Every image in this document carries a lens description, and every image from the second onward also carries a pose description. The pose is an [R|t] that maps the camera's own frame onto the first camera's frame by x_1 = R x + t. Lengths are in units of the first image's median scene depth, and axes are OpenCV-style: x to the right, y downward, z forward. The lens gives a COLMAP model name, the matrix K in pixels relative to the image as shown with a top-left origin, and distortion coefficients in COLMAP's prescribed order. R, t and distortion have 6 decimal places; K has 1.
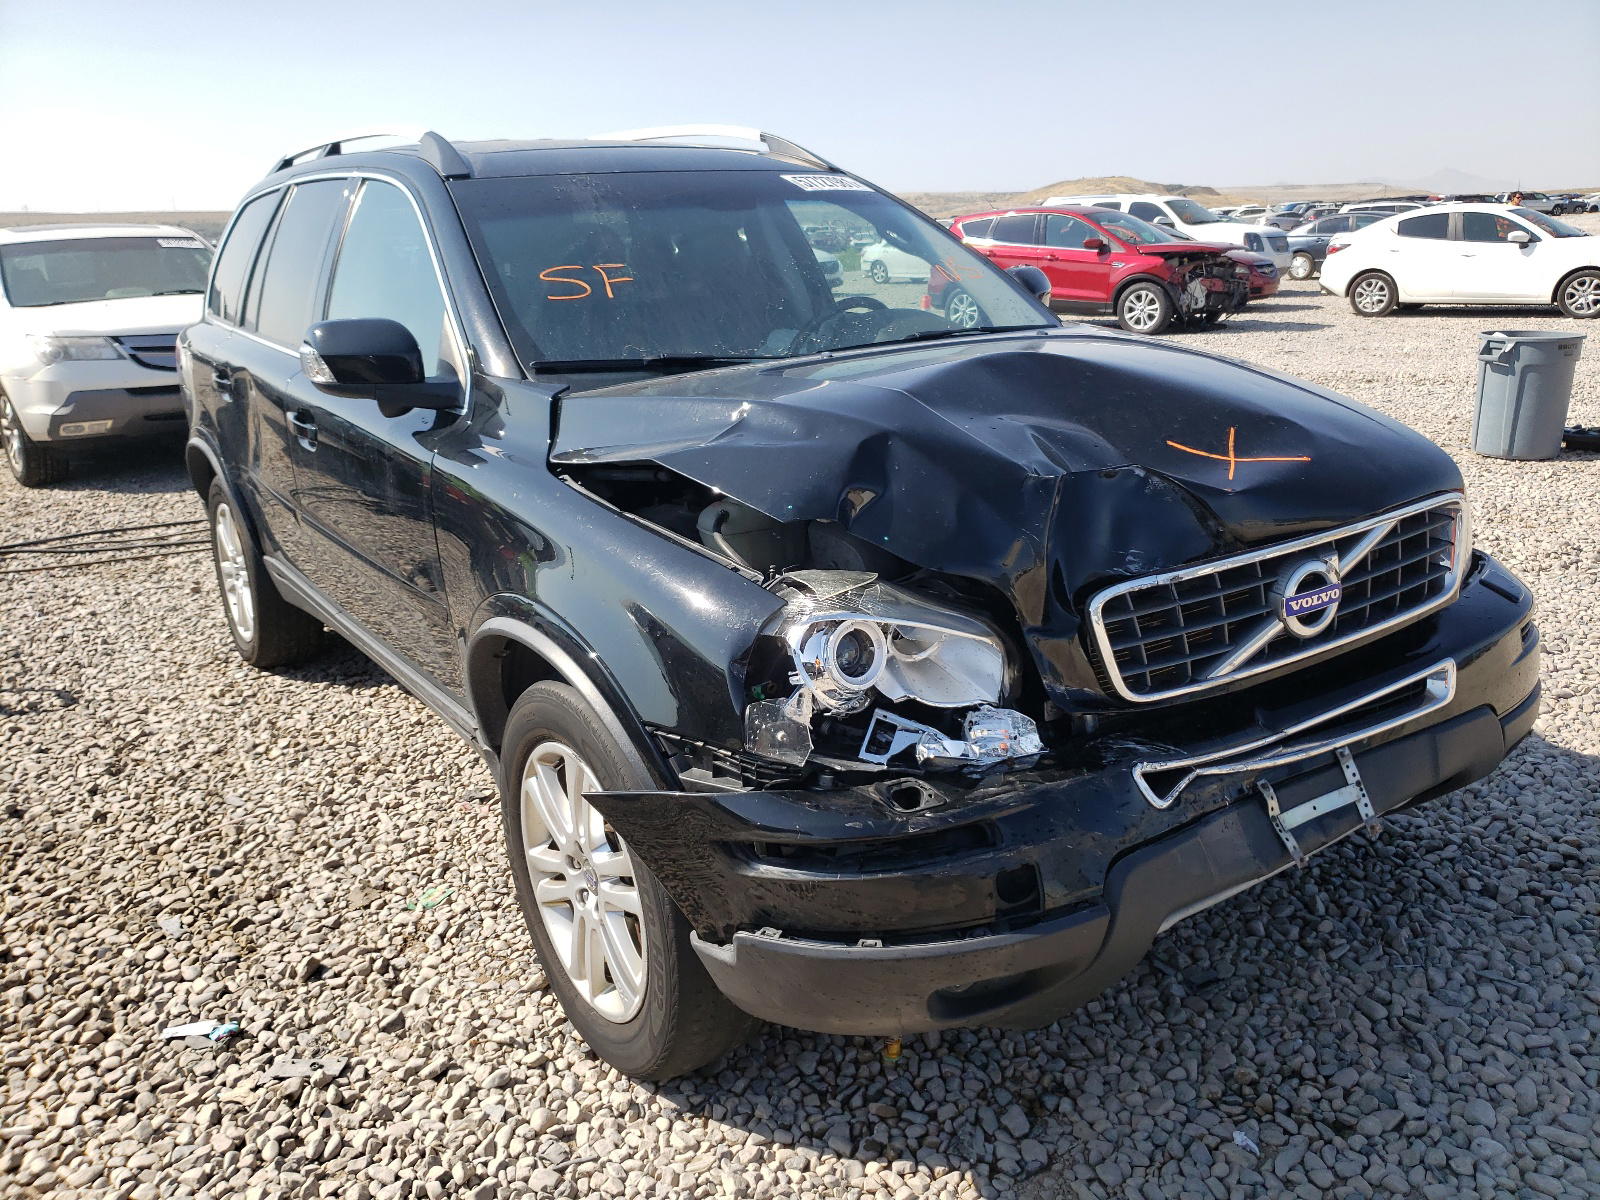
lens RADIAL K [[1202.7, 0, 813.6], [0, 1202.7, 598.7], [0, 0, 1]] dist [0.032842, -0.009949]
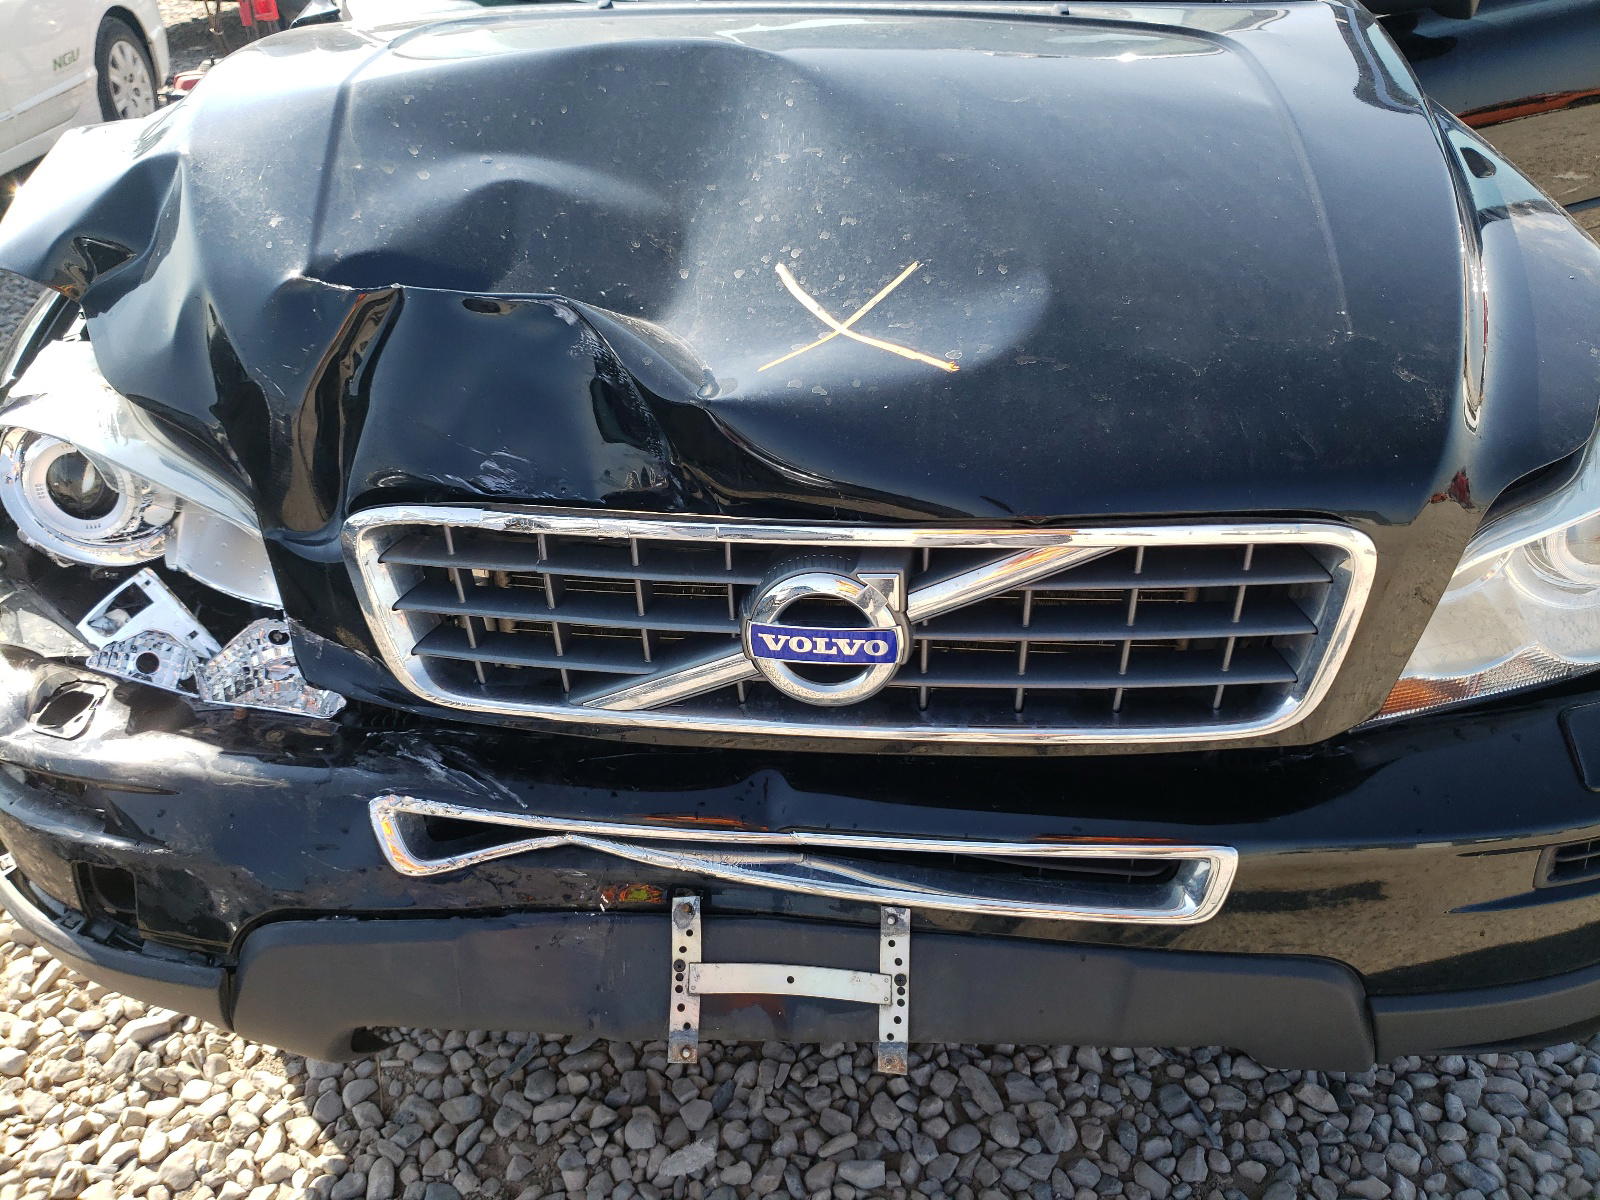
lens RADIAL K [[1202.7, 0, 776.4], [0, 1202.7, 559.2], [0, 0, 1]] dist [0.032842, -0.009949]
pose [[0.806429, 0.328411, -0.491750, 0.631396], [-0.191369, 0.931789, 0.308458, -0.183155], [0.559508, -0.154644, 0.814270, 0.582047]]
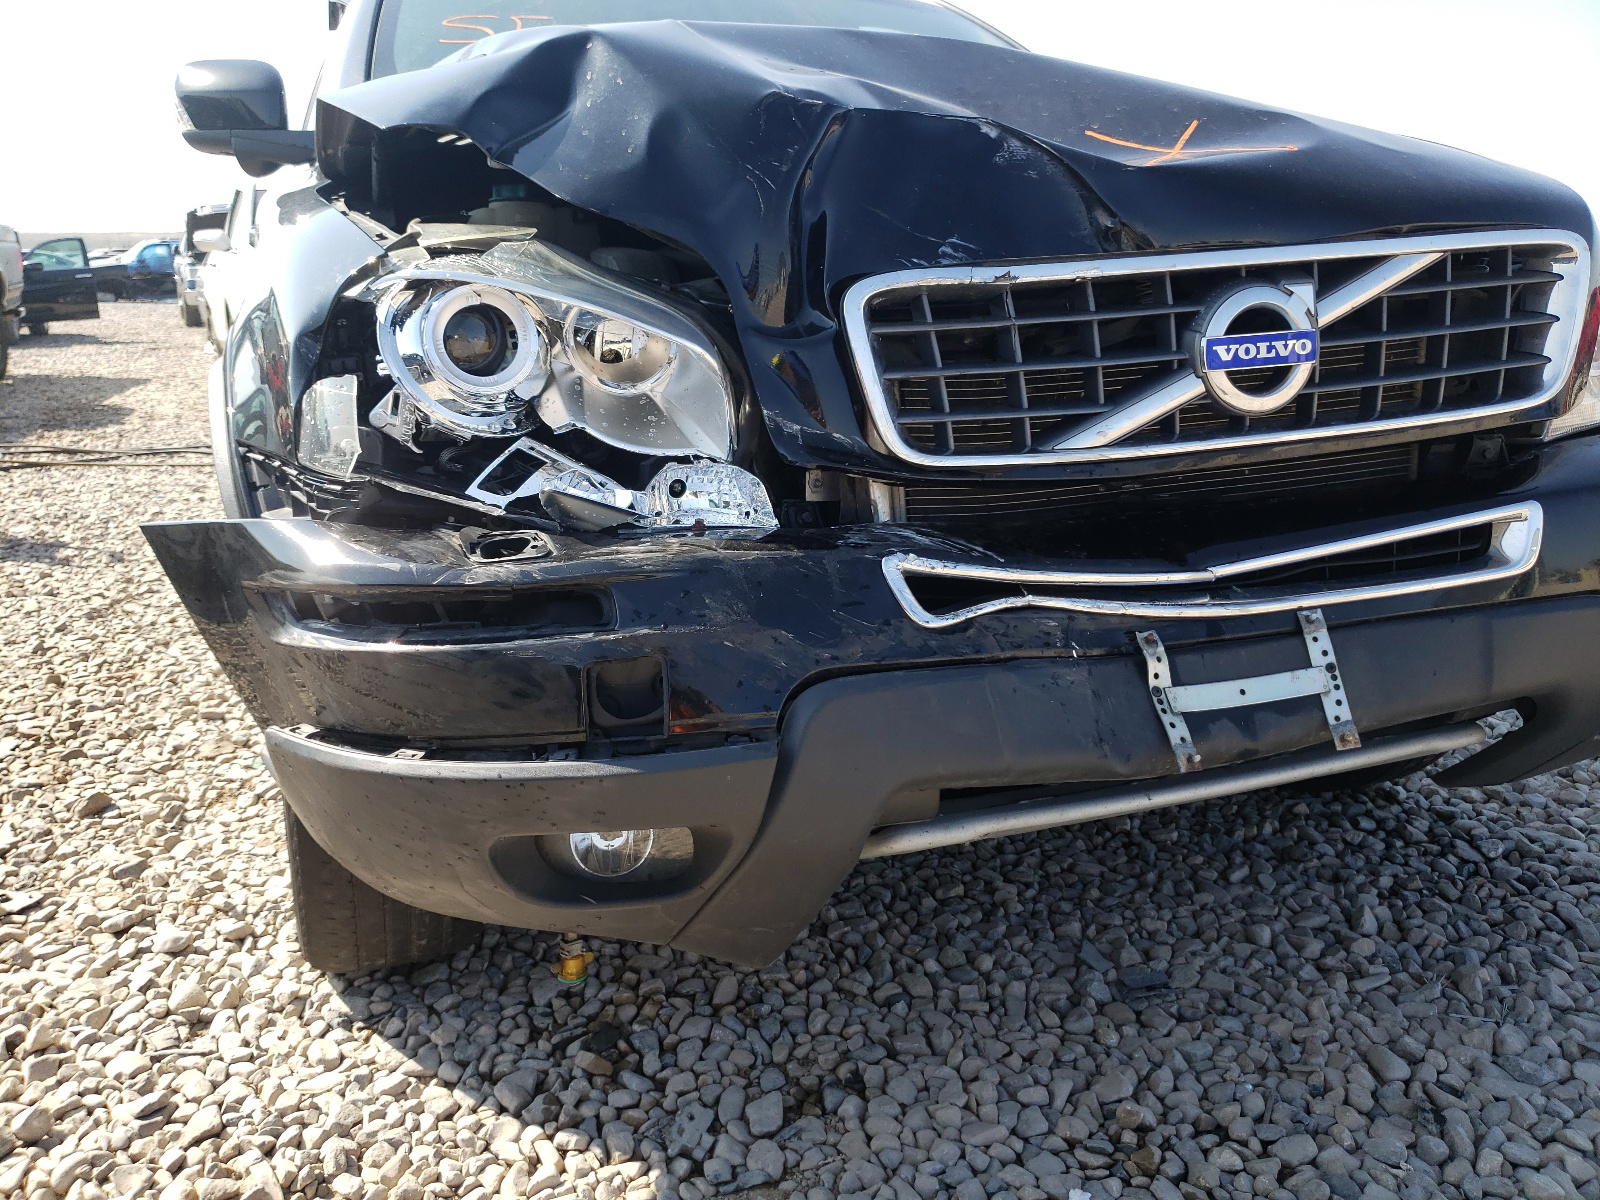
lens RADIAL K [[1202.7, 0, 803.2], [0, 1202.7, 597.6], [0, 0, 1]] dist [0.032842, -0.009949]
pose [[0.970266, 0.098227, -0.221212, 0.333451], [-0.105194, 0.994253, -0.019904, 0.163592], [0.217986, 0.042582, 0.975023, 0.347138]]
